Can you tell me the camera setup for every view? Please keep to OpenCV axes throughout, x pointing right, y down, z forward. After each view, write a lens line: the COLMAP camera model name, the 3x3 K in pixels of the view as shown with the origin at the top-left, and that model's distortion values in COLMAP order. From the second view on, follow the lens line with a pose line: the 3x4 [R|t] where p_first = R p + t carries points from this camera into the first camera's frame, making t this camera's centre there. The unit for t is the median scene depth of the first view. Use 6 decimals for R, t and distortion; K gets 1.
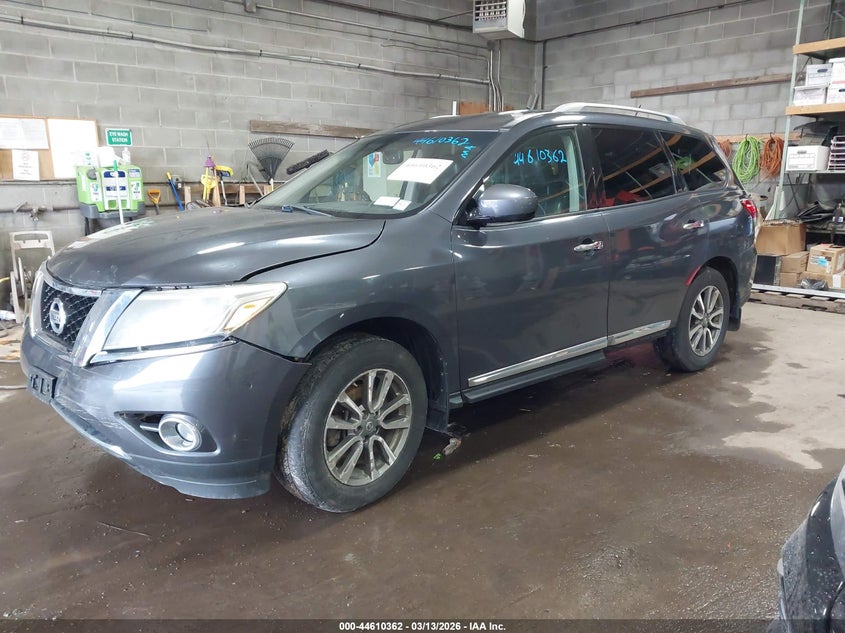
lens RADIAL K [[677.5, 0, 445.3], [0, 677.5, 315.8], [0, 0, 1]] dist [0.042900, -0.000386]
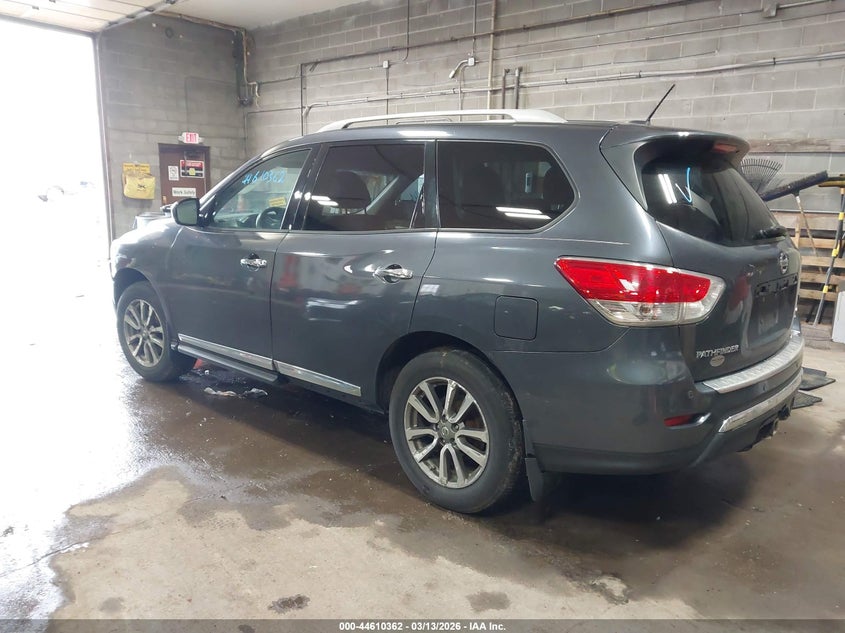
lens RADIAL K [[677.5, 0, 445.3], [0, 677.5, 315.8], [0, 0, 1]] dist [0.042900, -0.000386]
pose [[0.099693, 0.198134, -0.975092, 0.856575], [-0.235137, 0.956909, 0.170399, -0.181130], [0.966836, 0.212292, 0.141986, 0.774986]]
